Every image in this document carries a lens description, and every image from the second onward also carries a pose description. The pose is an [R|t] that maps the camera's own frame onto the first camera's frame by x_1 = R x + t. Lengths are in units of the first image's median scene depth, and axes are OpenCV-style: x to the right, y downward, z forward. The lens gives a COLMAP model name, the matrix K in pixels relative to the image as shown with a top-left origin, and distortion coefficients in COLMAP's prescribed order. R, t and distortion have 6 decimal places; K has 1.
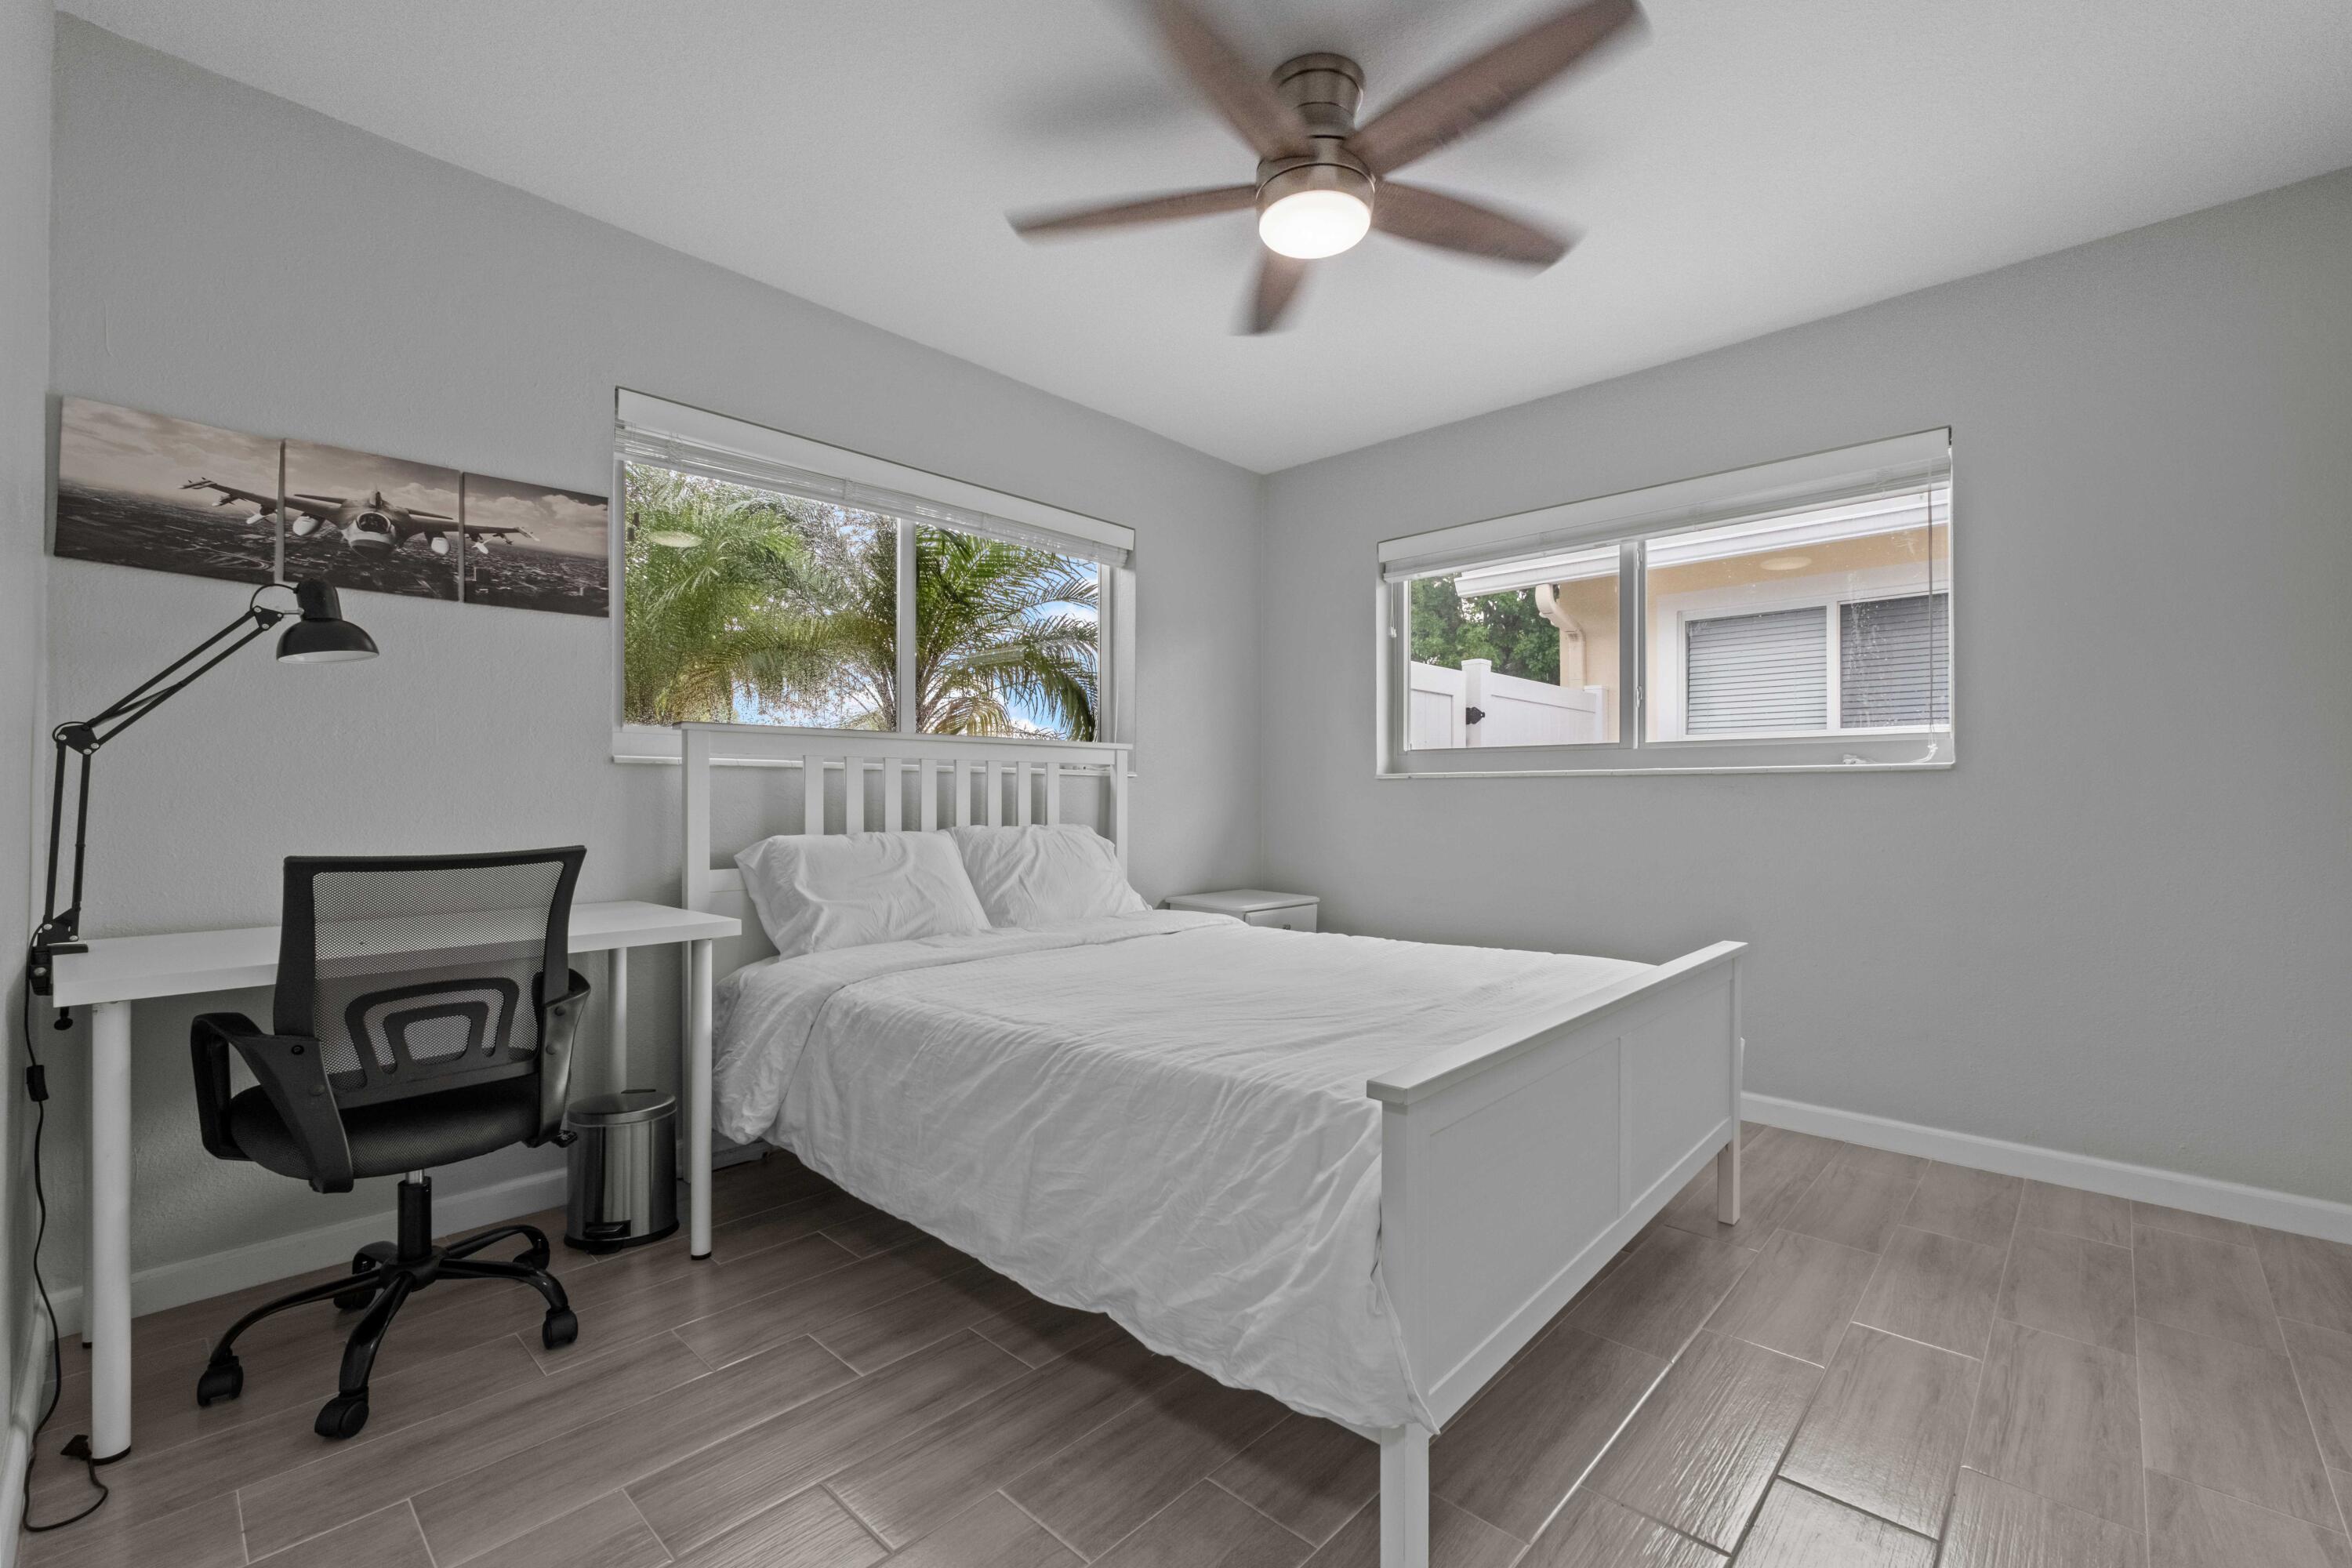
lens RADIAL K [[1001.8, 0, 1180.4], [0, 1001.8, 801.1], [0, 0, 1]] dist [-0.001473, 0.000076]
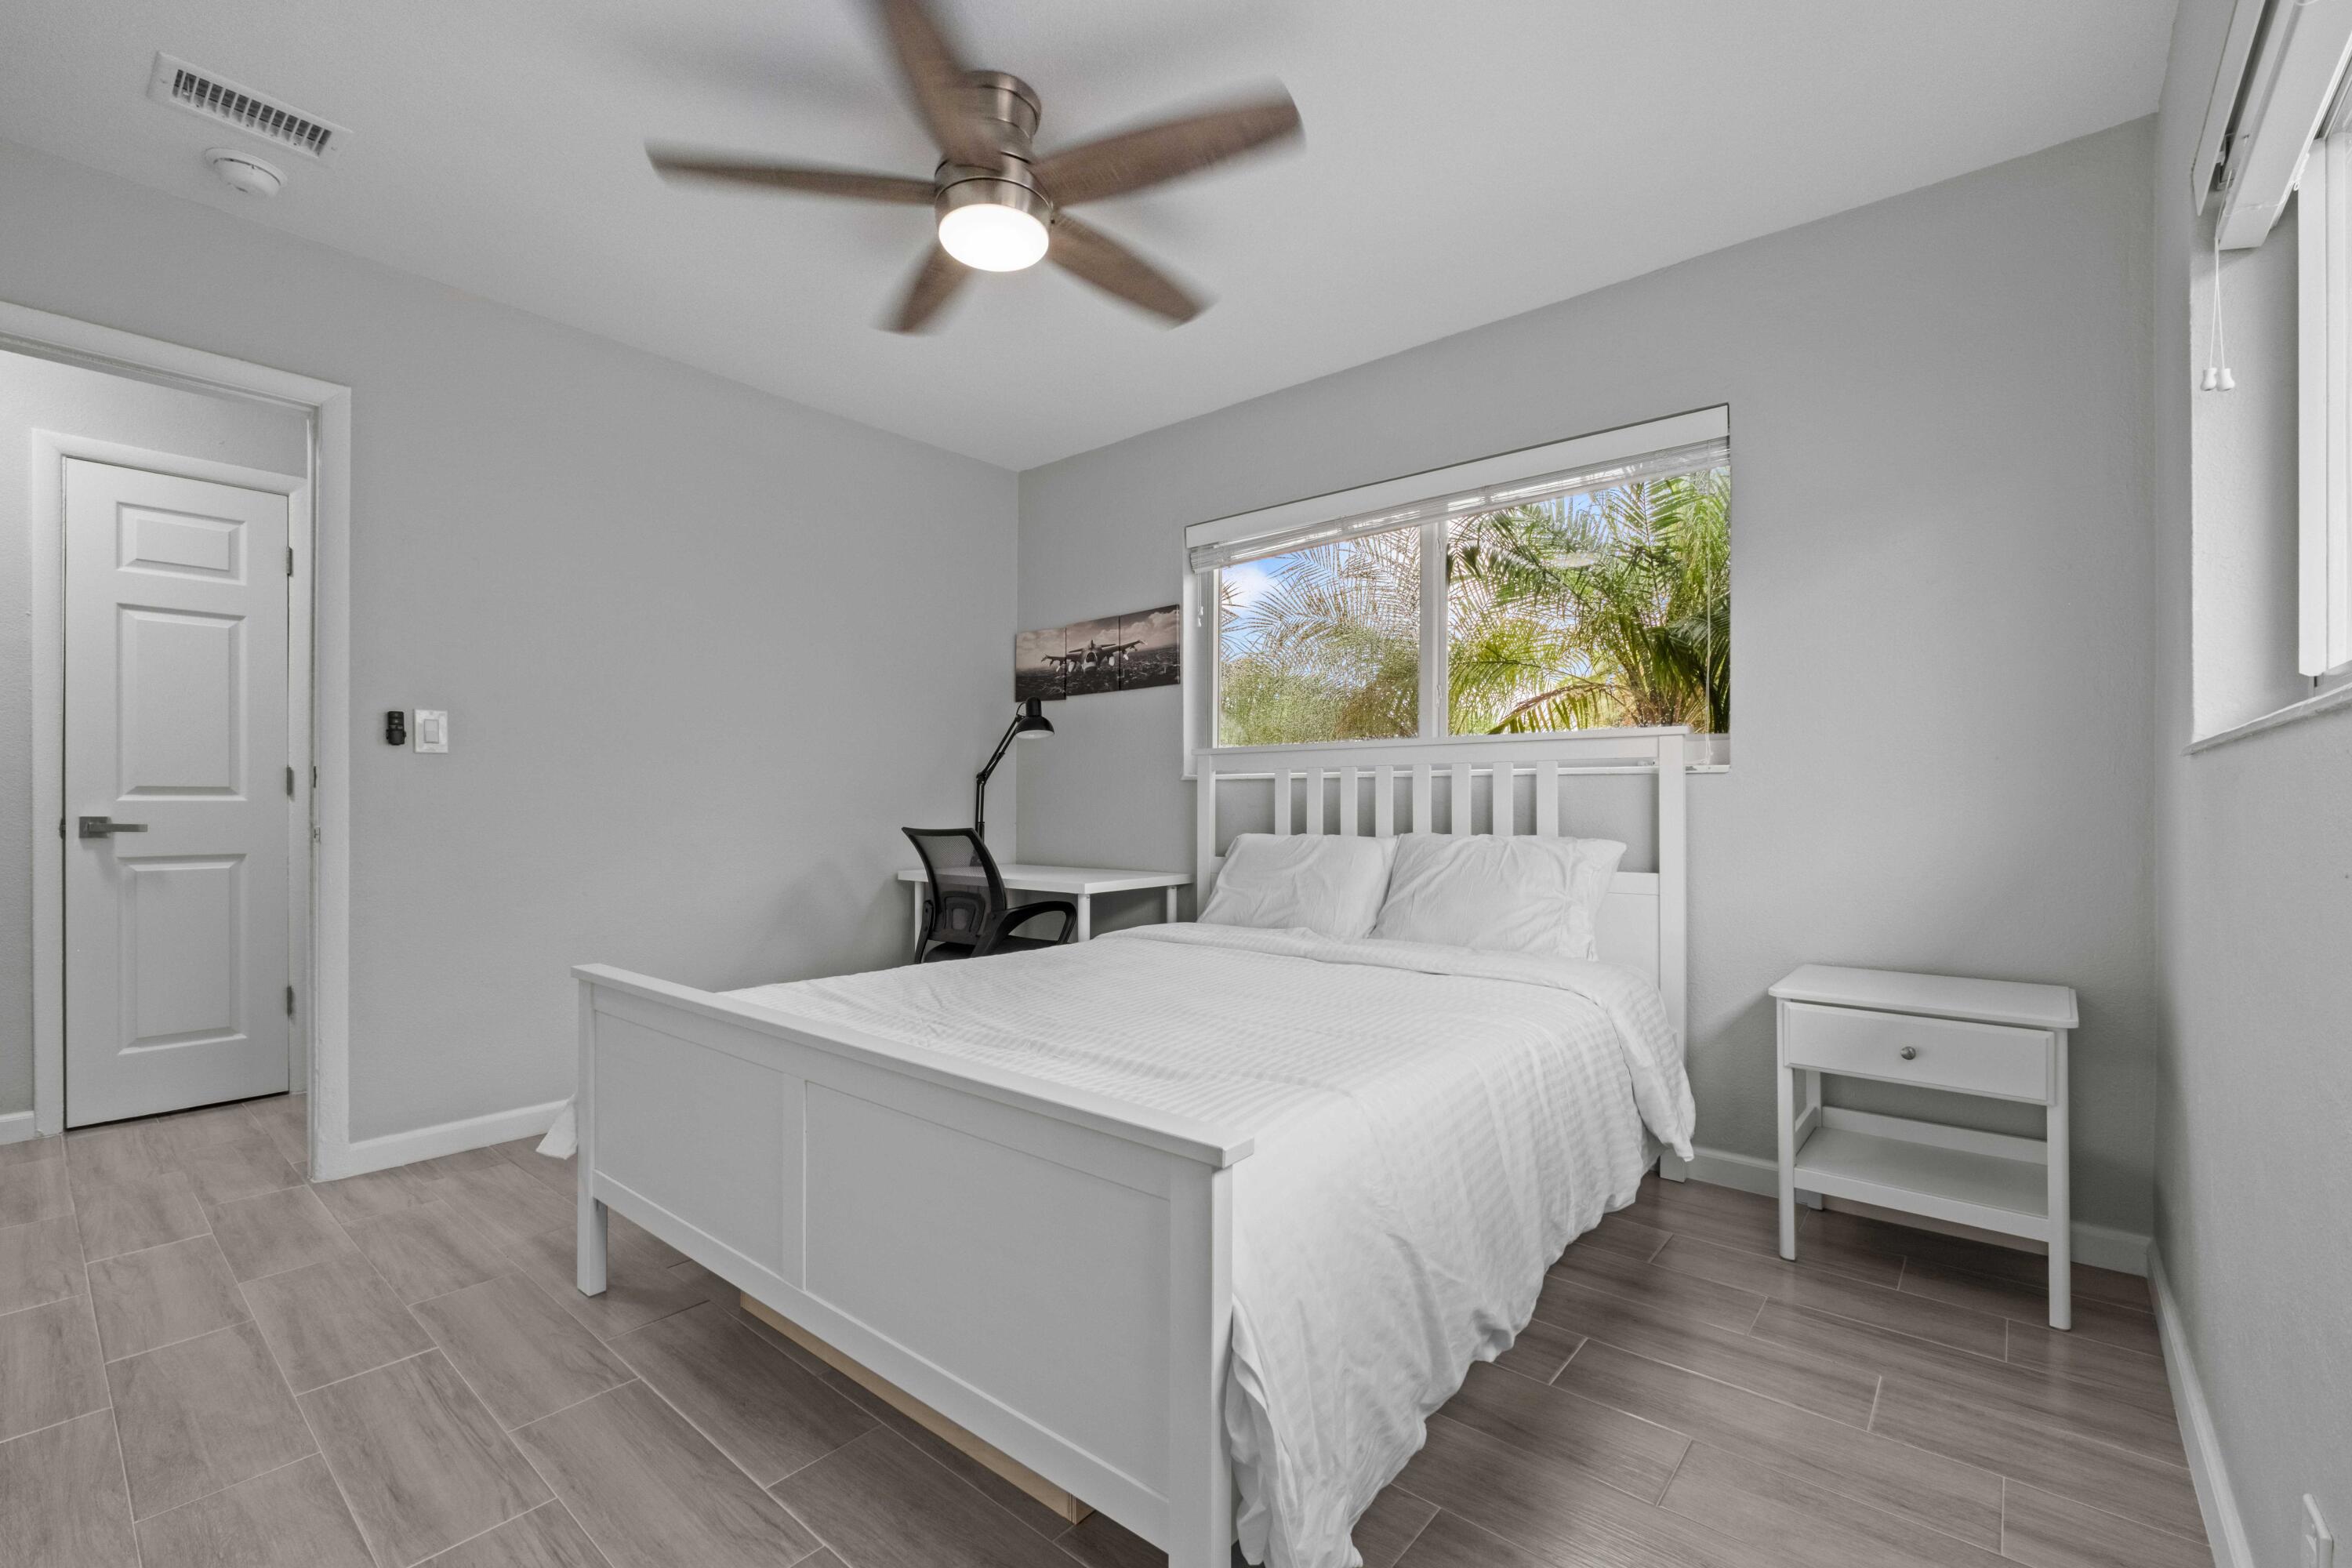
lens RADIAL K [[1001.8, 0, 1180.4], [0, 1001.8, 801.1], [0, 0, 1]] dist [-0.001473, 0.000076]
pose [[0.049539, 0.010109, -0.998721, 1.028143], [0.005248, 0.999932, 0.010382, -0.023139], [0.998758, -0.005755, 0.049483, 1.007855]]
